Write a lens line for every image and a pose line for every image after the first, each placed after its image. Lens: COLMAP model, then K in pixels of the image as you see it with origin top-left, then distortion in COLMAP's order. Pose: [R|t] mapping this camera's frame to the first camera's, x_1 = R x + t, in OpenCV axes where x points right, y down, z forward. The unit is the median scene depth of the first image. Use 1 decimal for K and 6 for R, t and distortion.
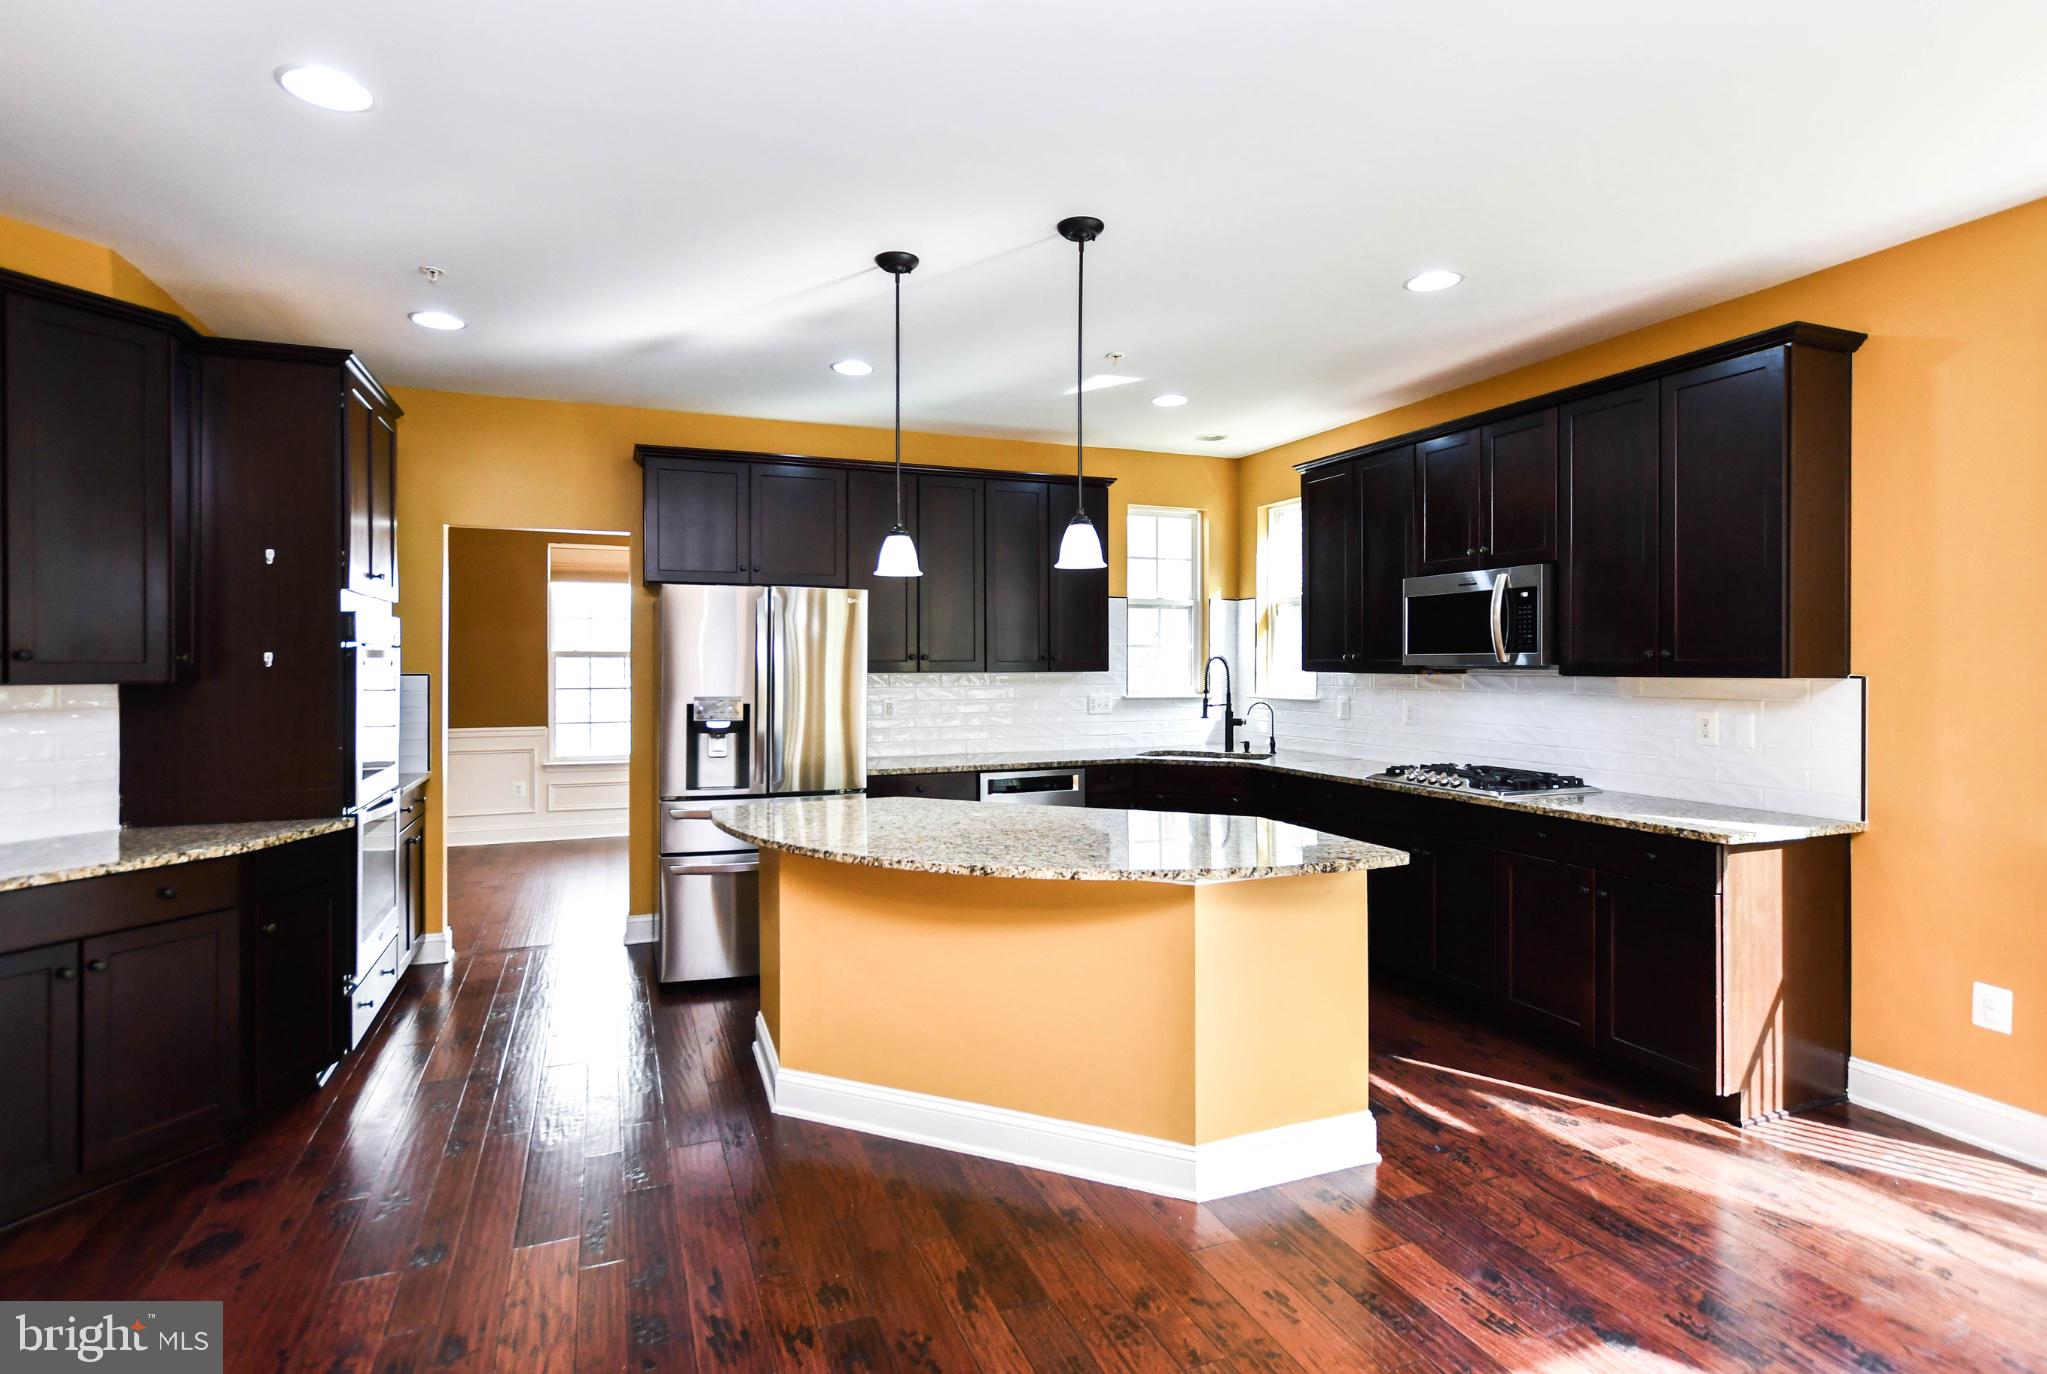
lens RADIAL K [[1046.3, 0, 1010.9], [0, 1046.3, 660.4], [0, 0, 1]] dist [0.007987, -0.000930]
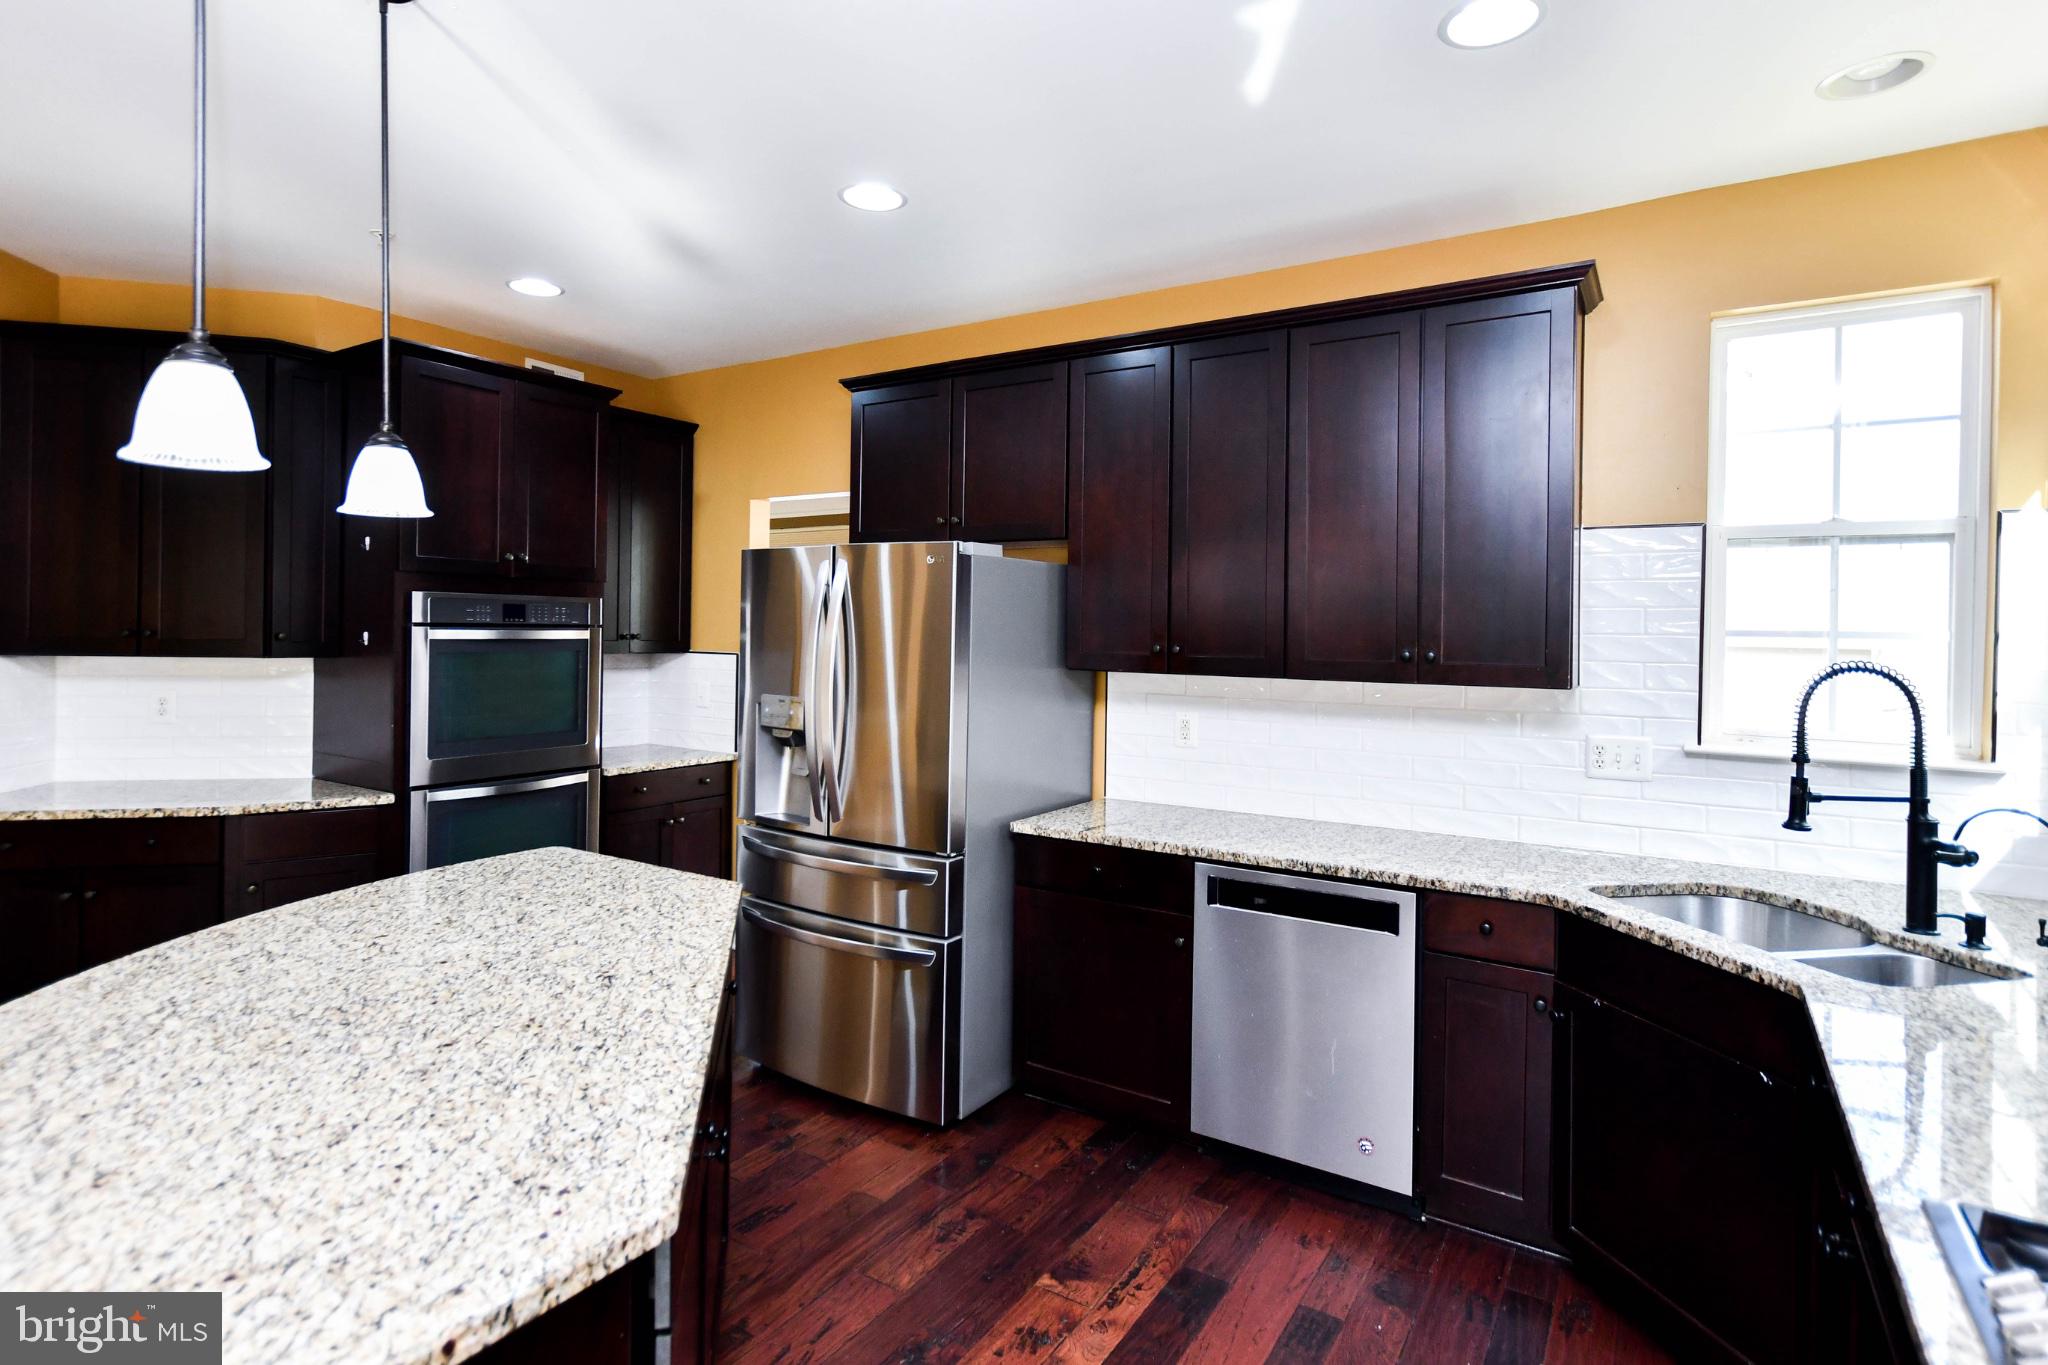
lens RADIAL K [[1046.8, 0, 954.1], [0, 1046.8, 624.9], [0, 0, 1]] dist [0.007987, -0.000930]
pose [[0.573124, 0.005776, -0.819448, 0.398196], [-0.014576, 0.999889, -0.003146, -0.015316], [0.819339, 0.013747, 0.573145, 0.664953]]
